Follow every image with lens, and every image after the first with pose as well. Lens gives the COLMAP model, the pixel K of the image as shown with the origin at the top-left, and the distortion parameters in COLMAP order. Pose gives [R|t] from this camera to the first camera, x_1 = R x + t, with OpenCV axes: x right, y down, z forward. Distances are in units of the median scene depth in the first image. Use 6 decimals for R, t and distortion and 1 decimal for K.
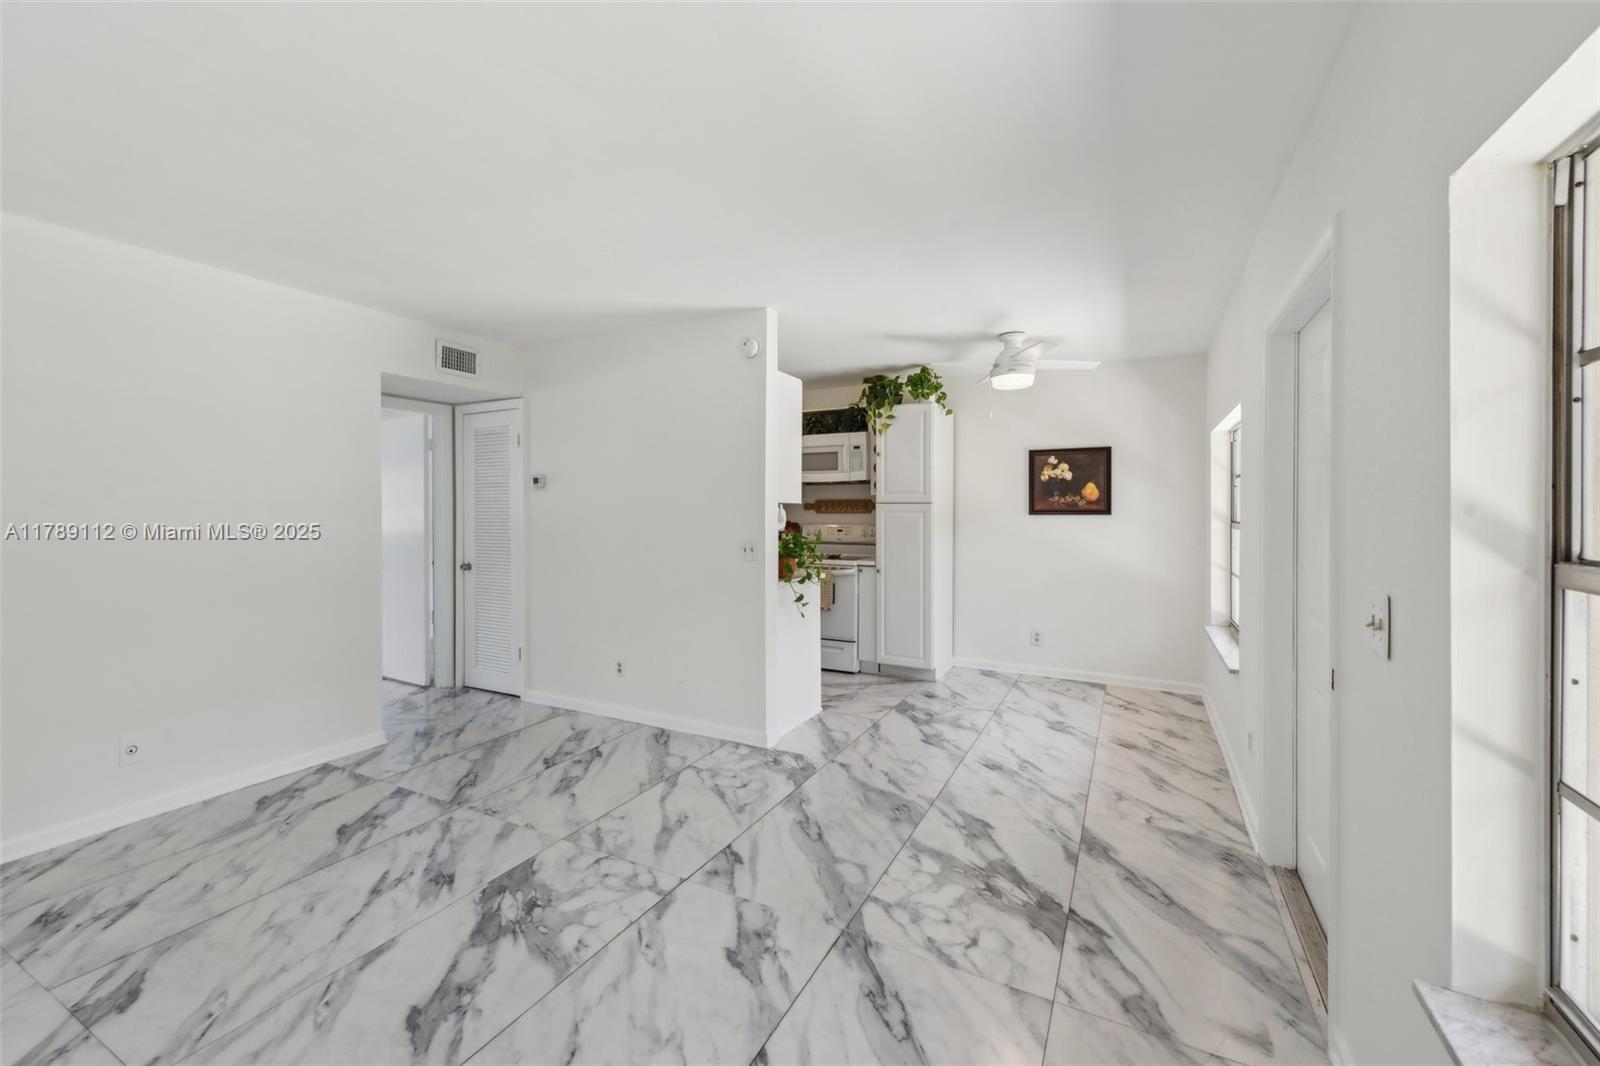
lens RADIAL K [[641.6, 0, 799.9], [0, 641.6, 519.8], [0, 0, 1]] dist [0.004779, -0.000384]
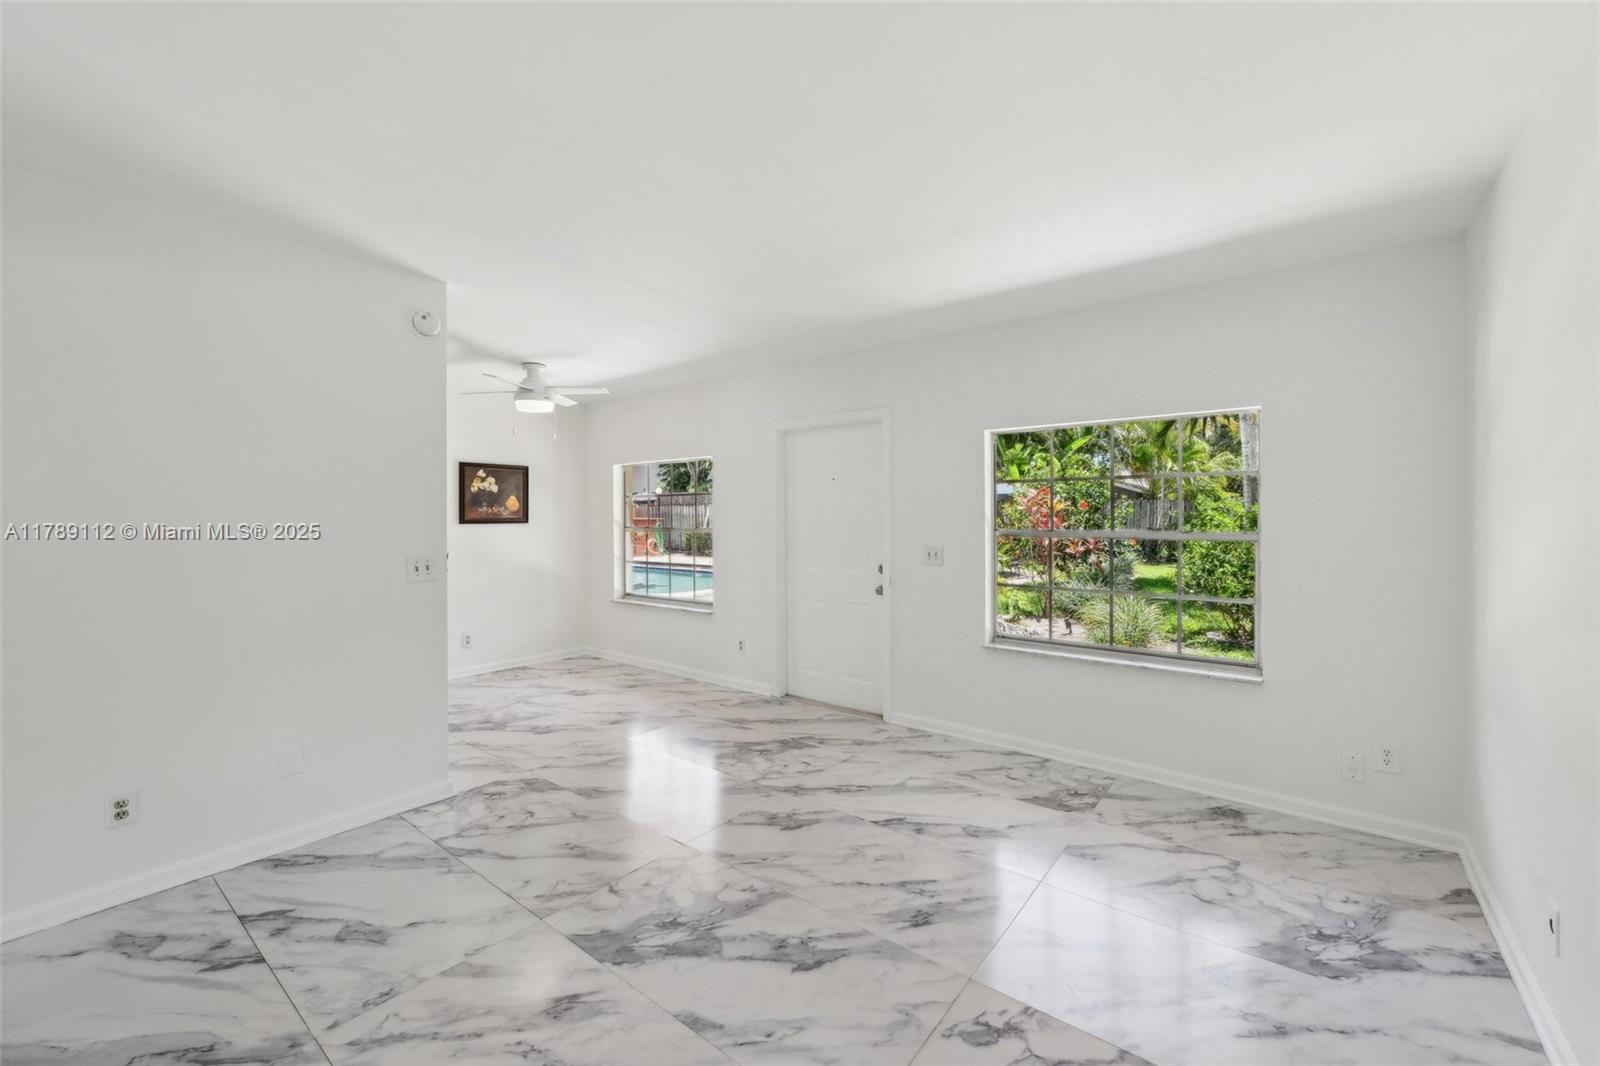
lens RADIAL K [[641.6, 0, 801.3], [0, 641.6, 527.0], [0, 0, 1]] dist [0.004779, -0.000384]
pose [[0.186824, -0.013359, 0.982303, -0.854943], [0.015606, 0.999822, 0.010629, -0.007690], [-0.982269, 0.013344, 0.186999, 0.393631]]
